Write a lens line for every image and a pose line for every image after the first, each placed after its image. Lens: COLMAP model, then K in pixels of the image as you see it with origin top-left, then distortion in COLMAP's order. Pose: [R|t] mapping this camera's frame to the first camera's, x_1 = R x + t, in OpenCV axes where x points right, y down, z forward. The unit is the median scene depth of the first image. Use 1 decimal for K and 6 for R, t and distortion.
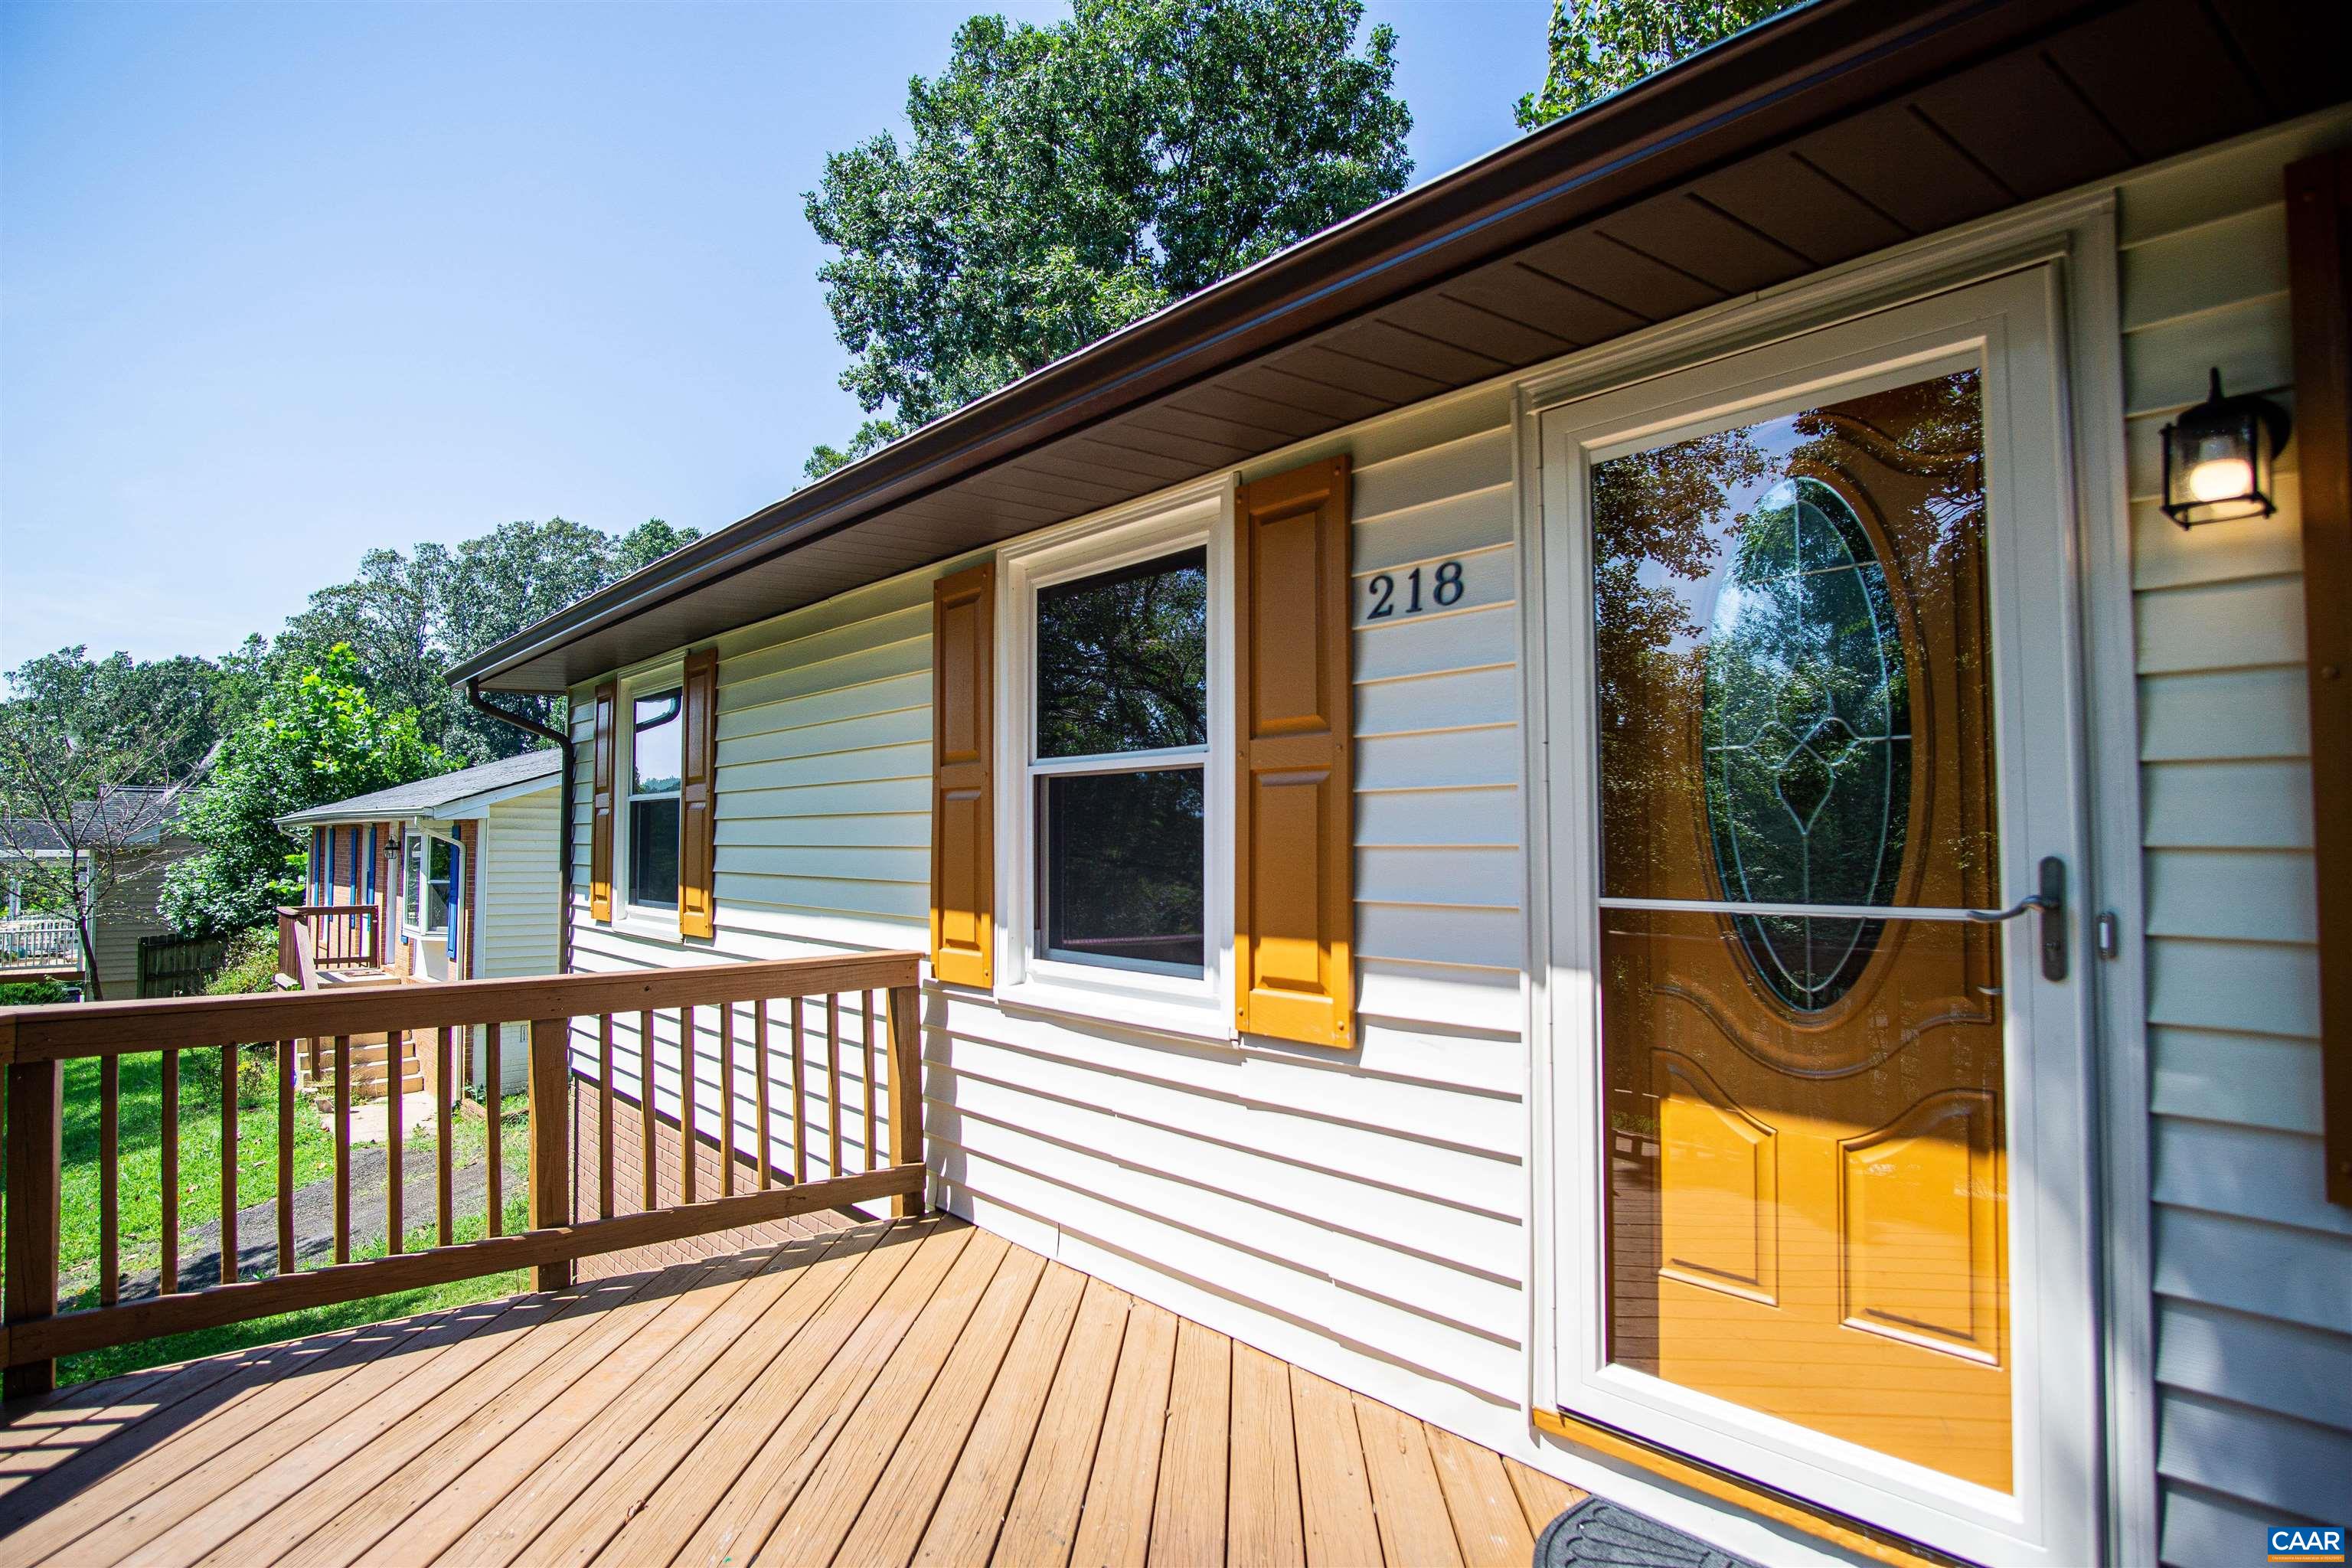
lens RADIAL K [[1267.6, 0, 1157.9], [0, 1267.6, 782.7], [0, 0, 1]] dist [-0.025170, 0.004962]
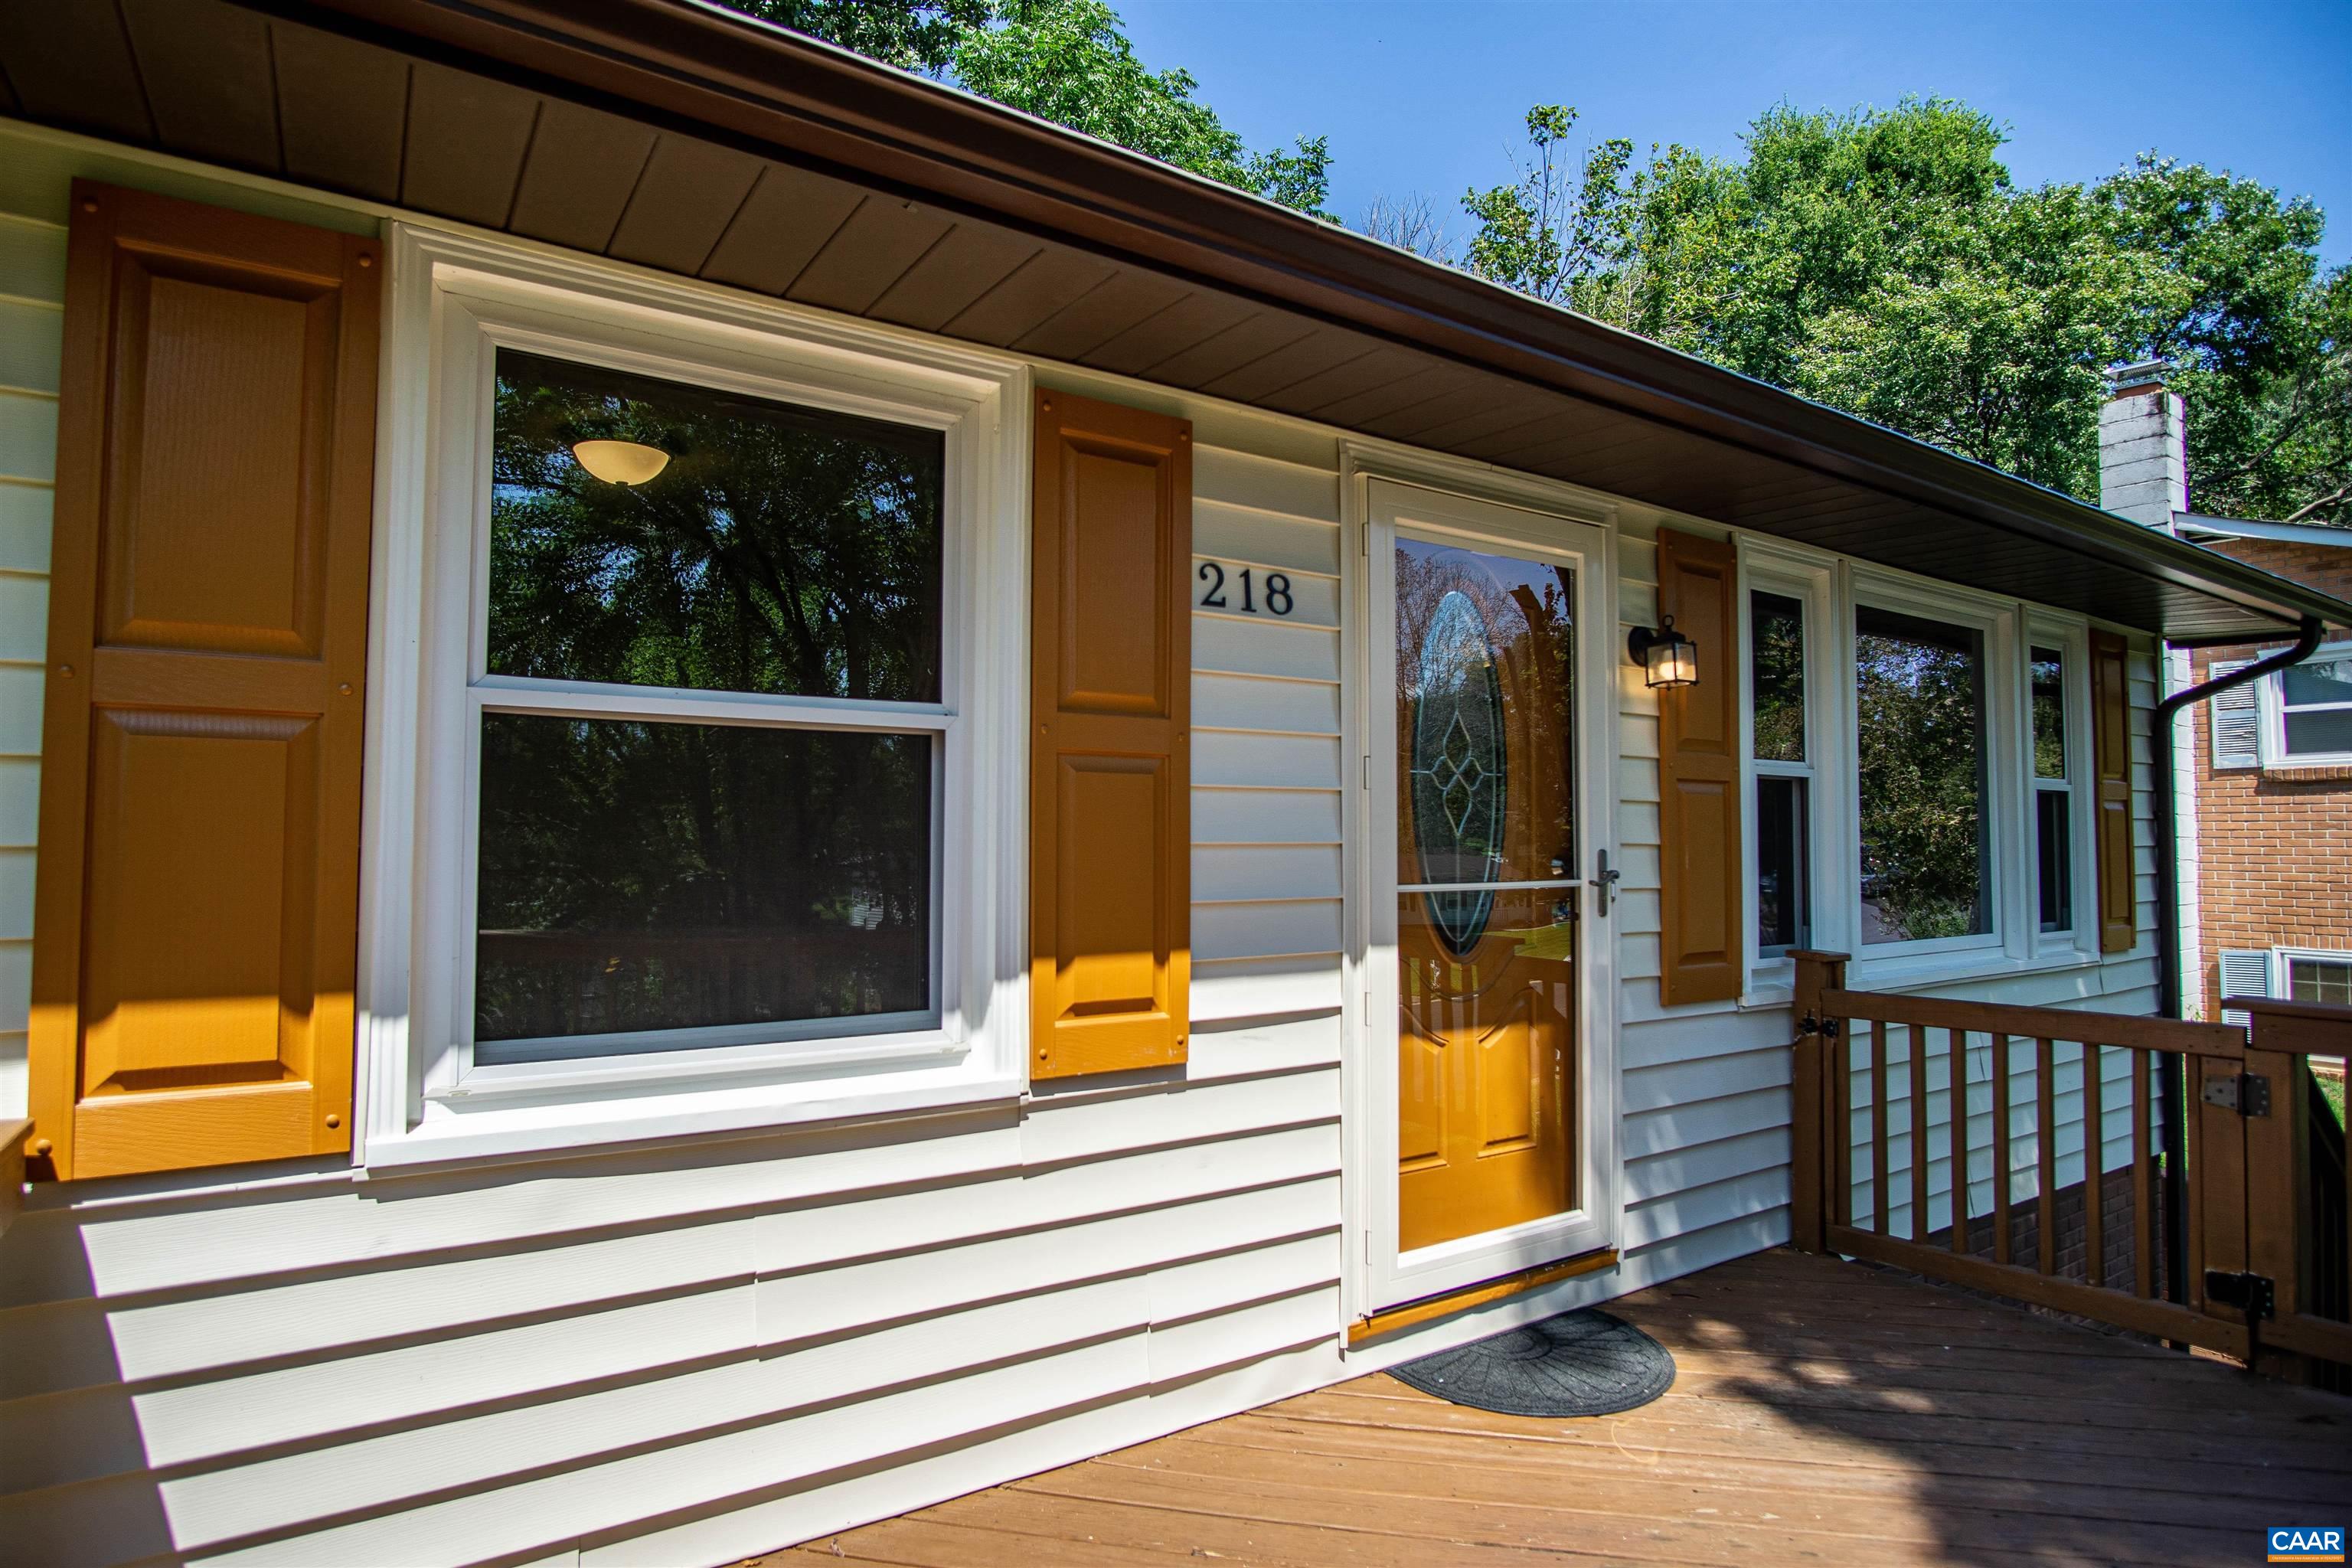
lens RADIAL K [[1267.6, 0, 1153.1], [0, 1267.6, 784.7], [0, 0, 1]] dist [-0.025170, 0.004962]
pose [[0.121481, 0.042453, 0.991686, -0.762508], [-0.050829, 0.998040, -0.036498, 0.041185], [-0.991292, -0.045973, 0.123400, 0.898421]]
